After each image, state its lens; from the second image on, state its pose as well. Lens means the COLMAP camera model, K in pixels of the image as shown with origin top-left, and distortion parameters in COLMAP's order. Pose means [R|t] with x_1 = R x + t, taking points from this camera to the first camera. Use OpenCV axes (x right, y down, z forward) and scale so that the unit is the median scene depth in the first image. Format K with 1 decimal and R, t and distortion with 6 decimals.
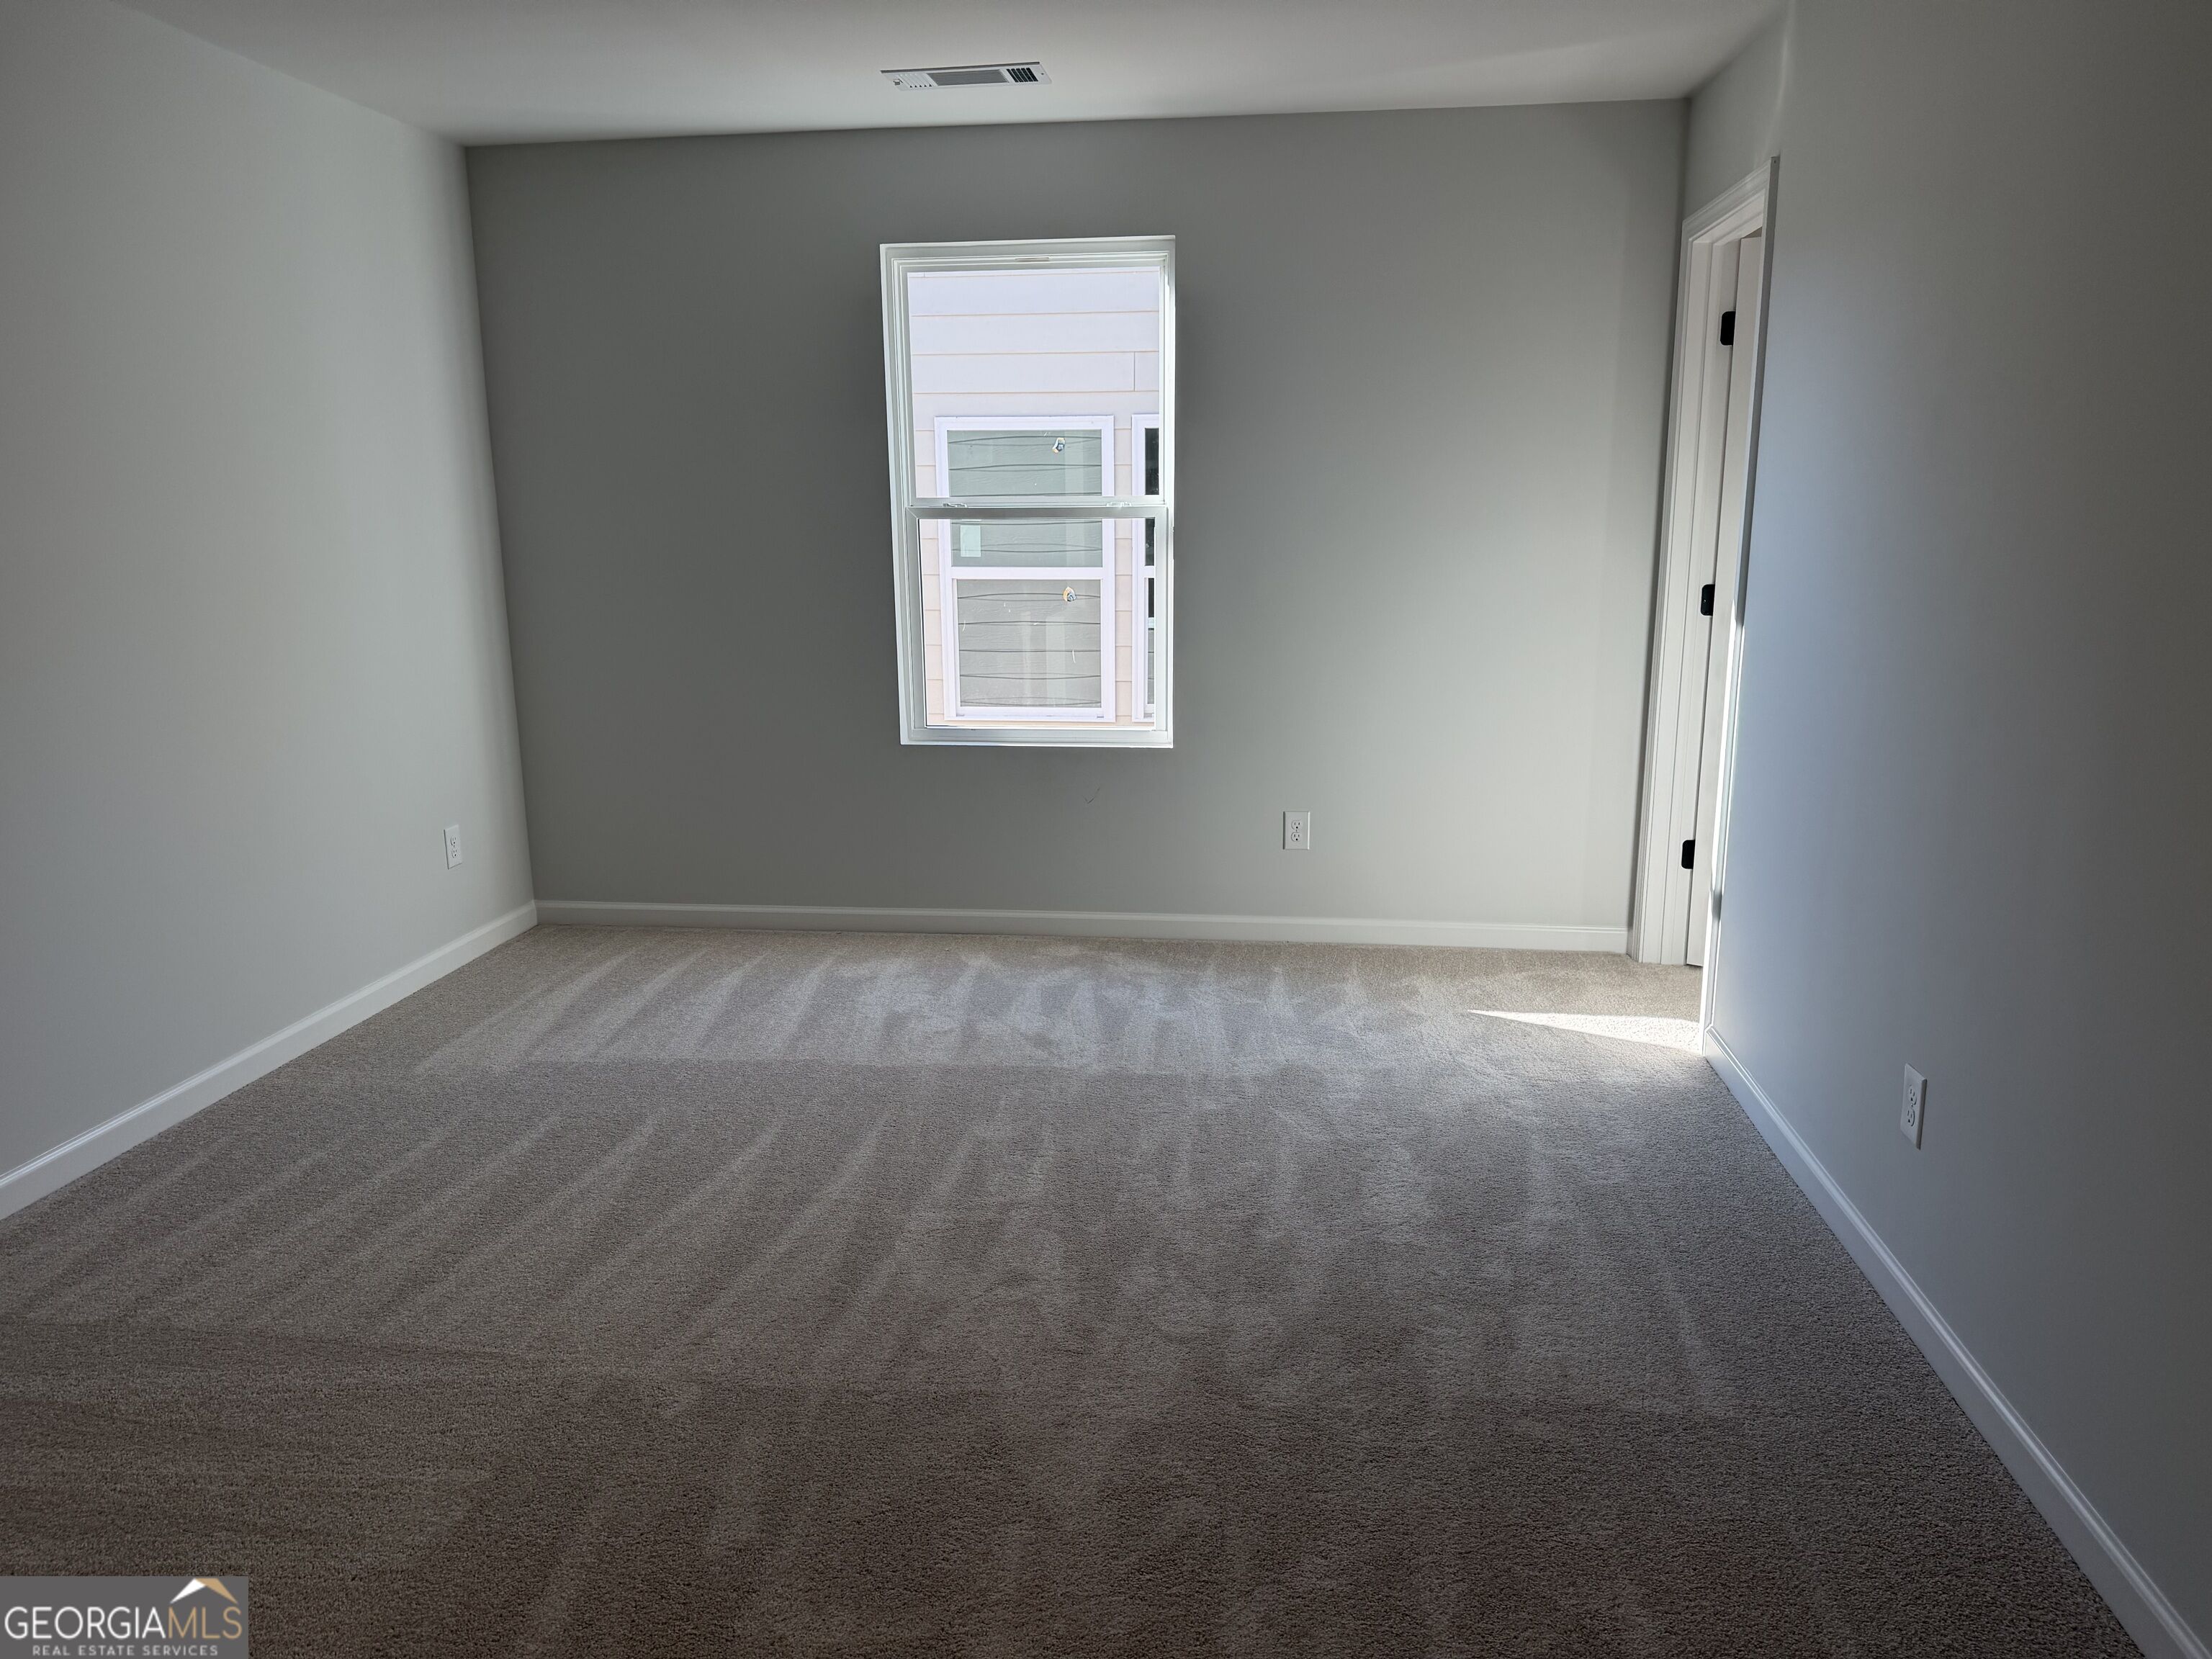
lens RADIAL K [[1560.8, 0, 1105.5], [0, 1560.8, 851.8], [0, 0, 1]] dist [0.175039, -0.344786]
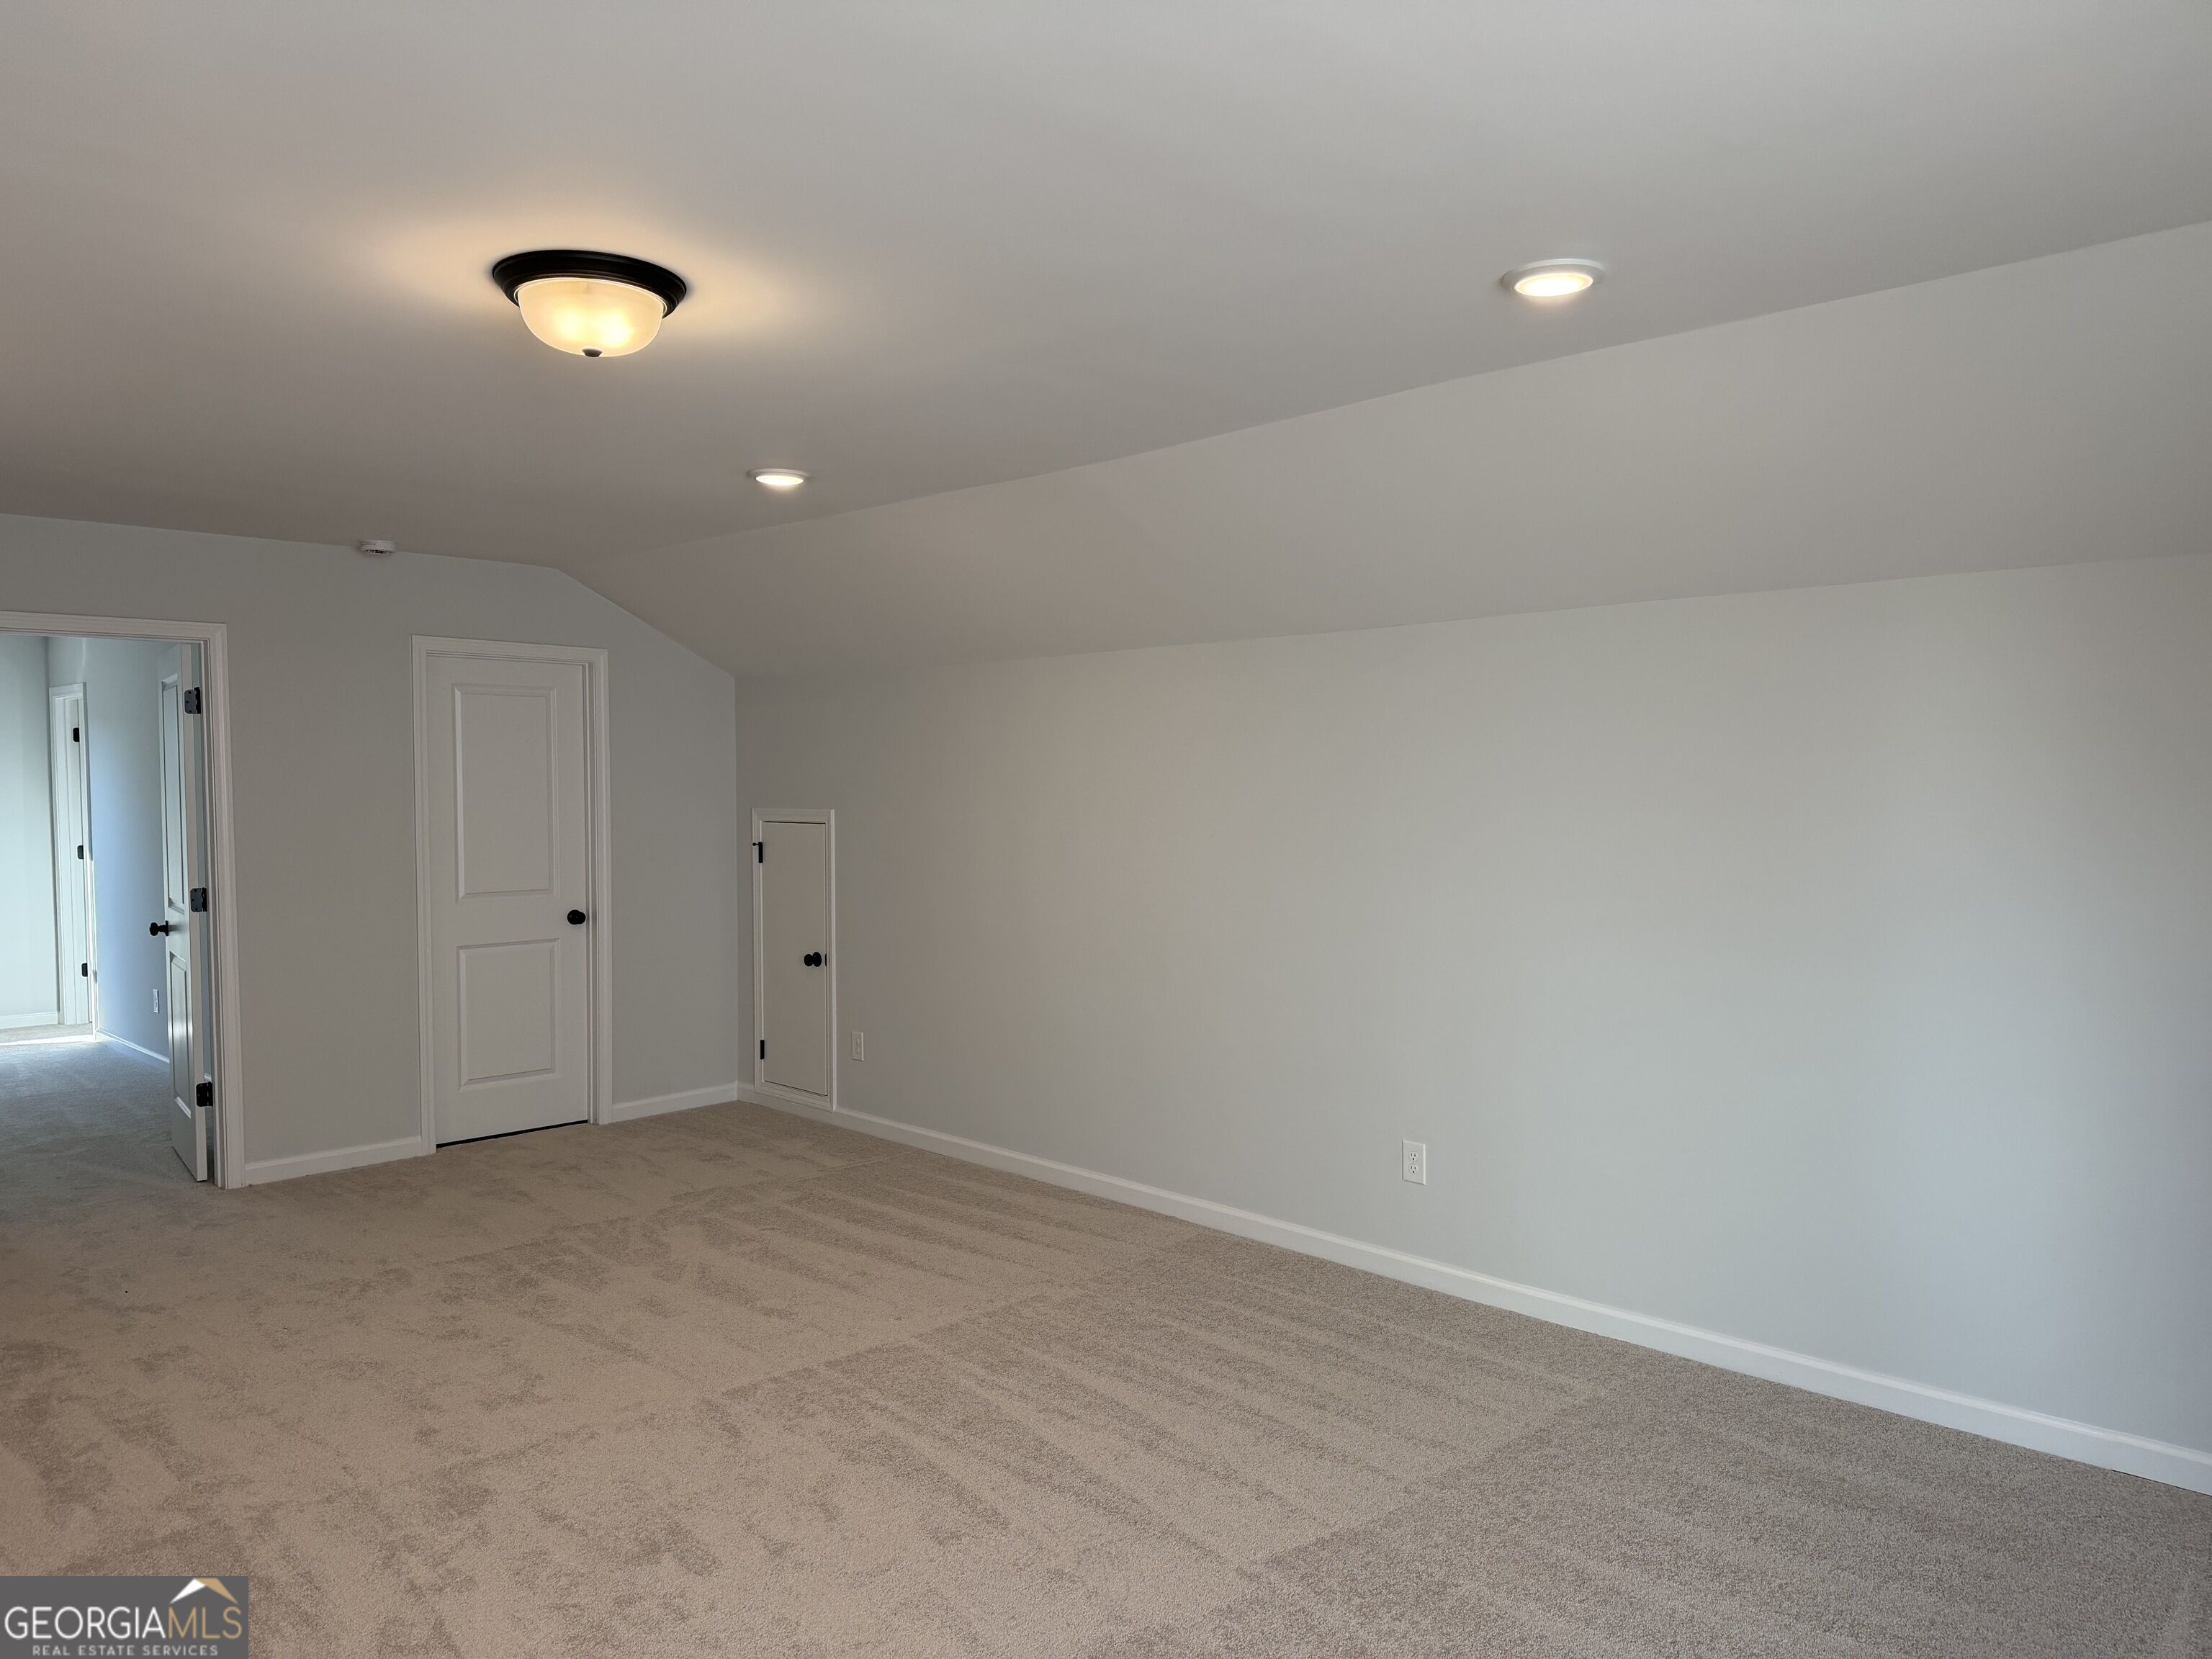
lens RADIAL K [[1560.8, 0, 1105.5], [0, 1560.8, 851.8], [0, 0, 1]] dist [0.175039, -0.344786]
pose [[0.621563, -0.032297, 0.782698, -0.504493], [0.165173, 0.982090, -0.090644, 0.312349], [-0.765753, 0.185621, 0.615766, -1.615937]]
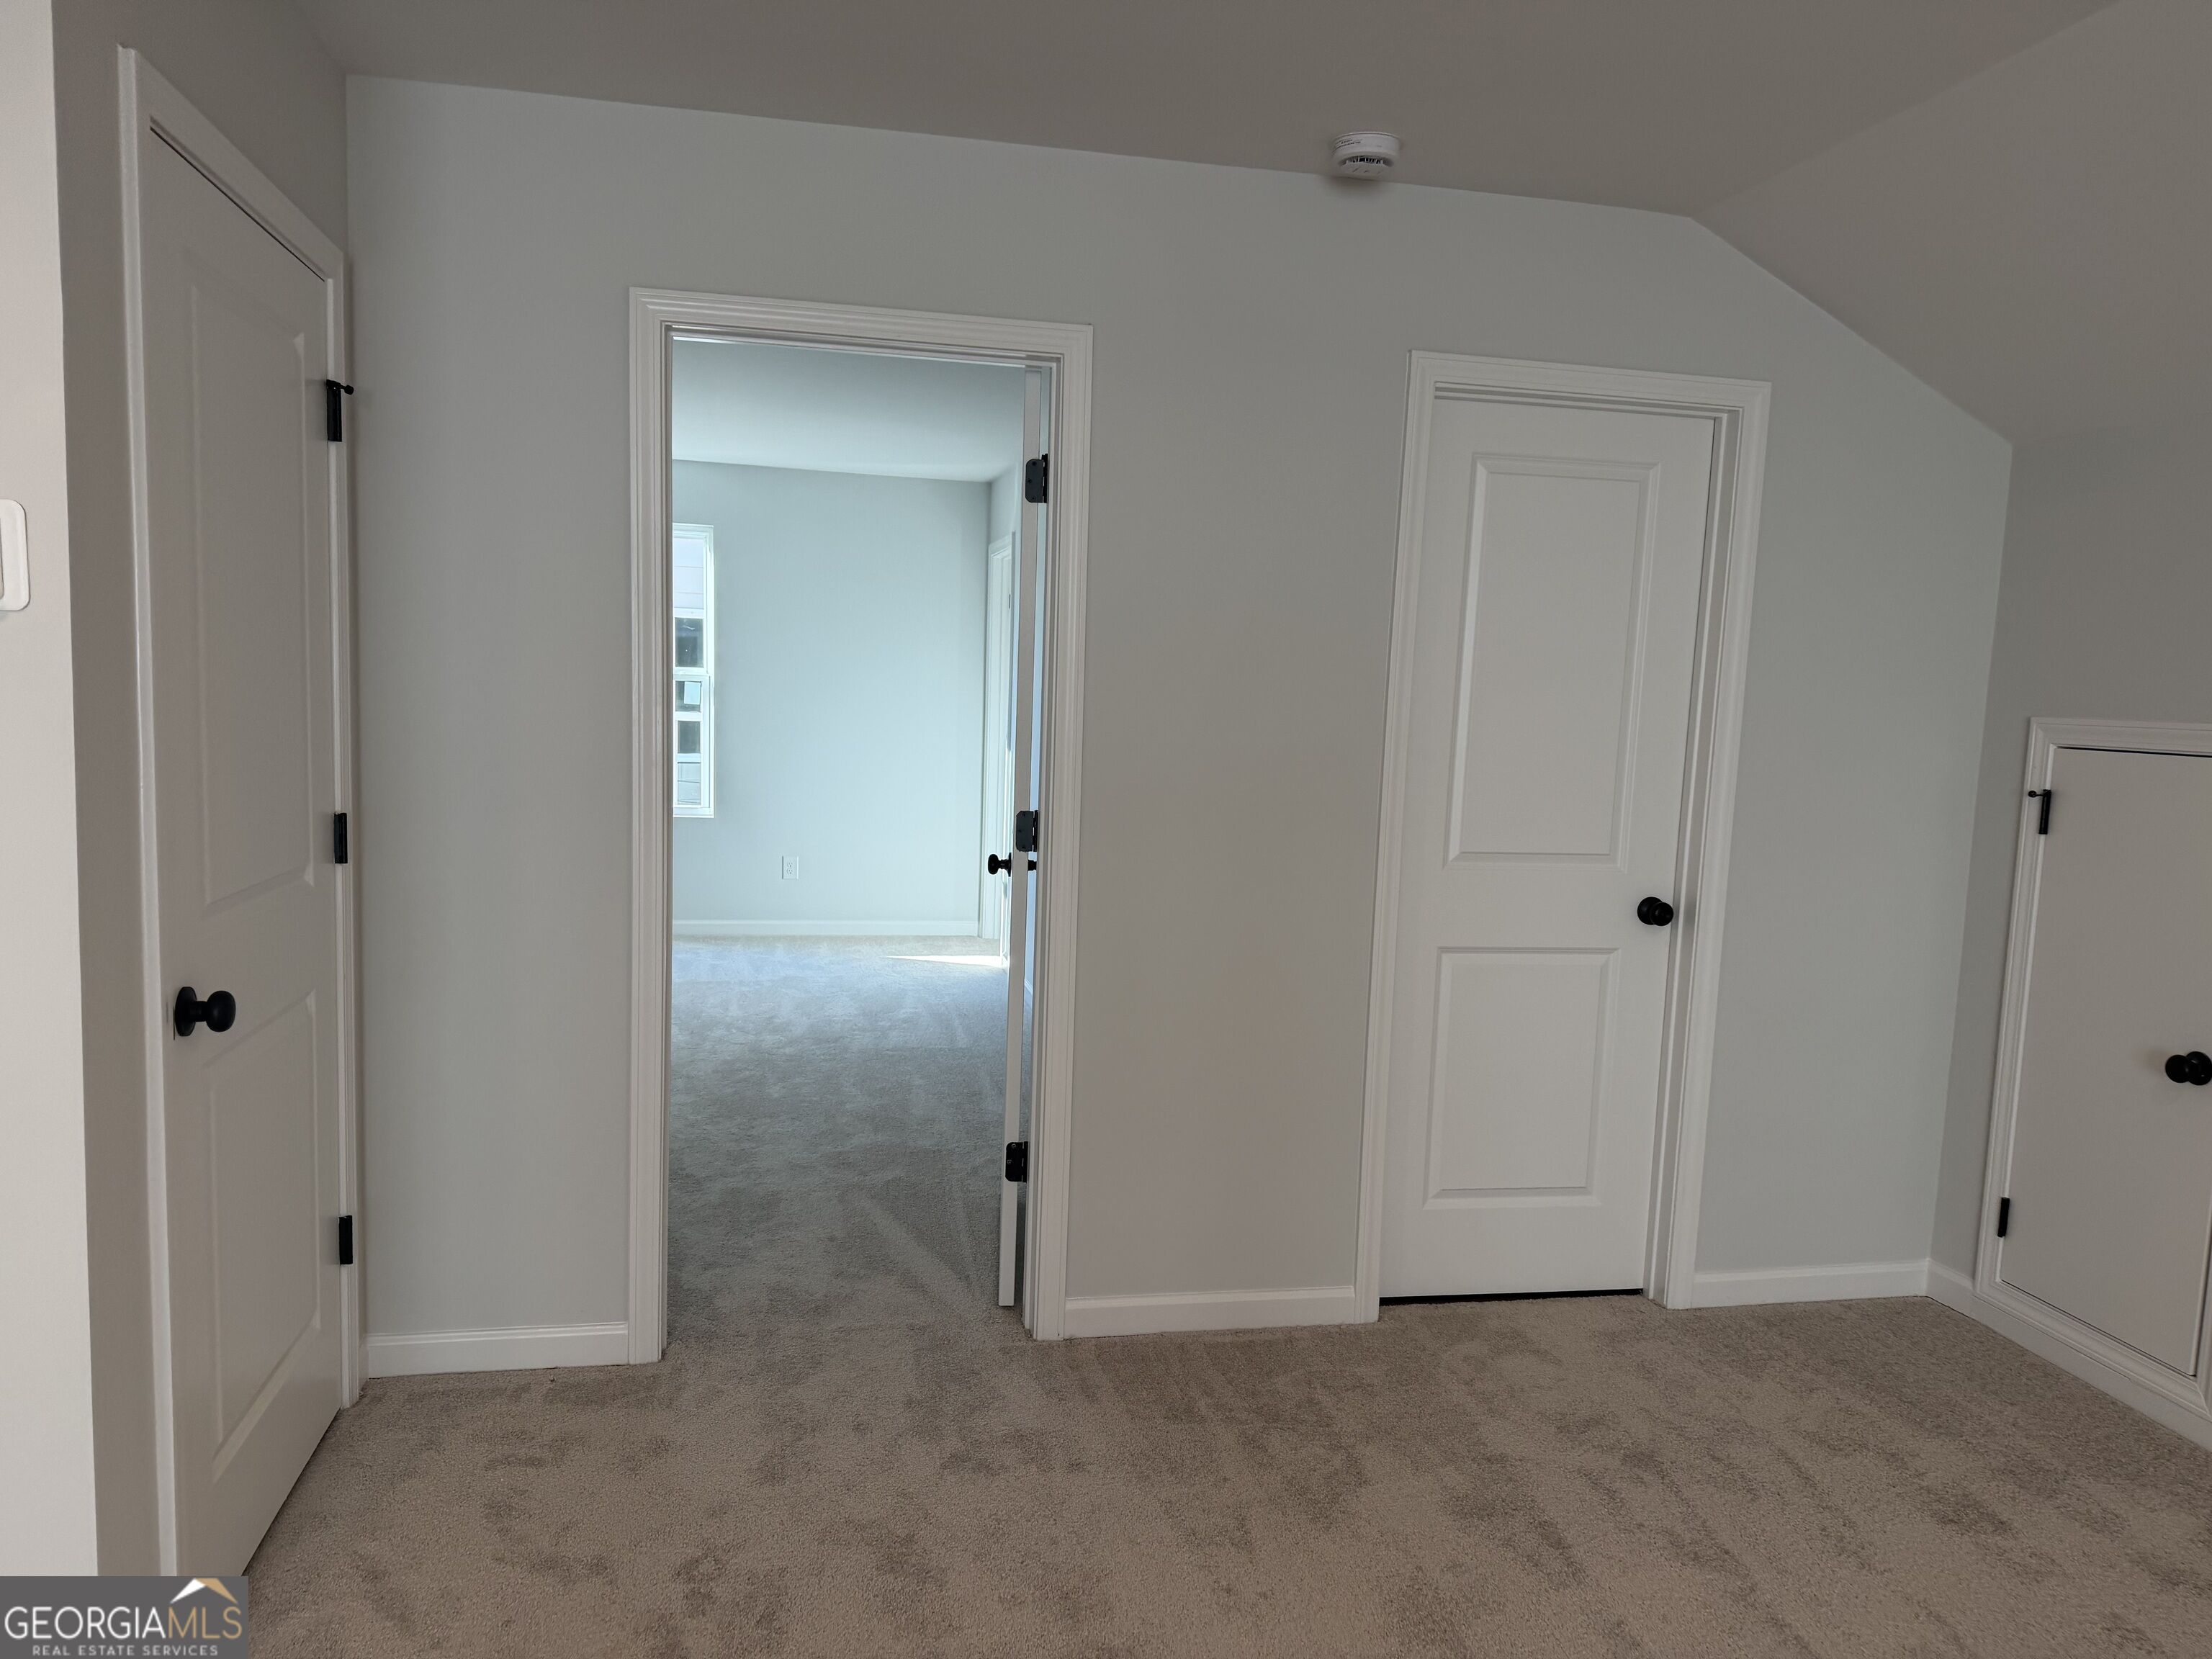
lens RADIAL K [[1560.8, 0, 1105.5], [0, 1560.8, 851.8], [0, 0, 1]] dist [0.175039, -0.344786]
pose [[0.947889, 0.007171, 0.318519, -0.121278], [0.025888, 0.994707, -0.099433, 0.186425], [-0.317546, 0.102497, 0.942687, -0.897416]]
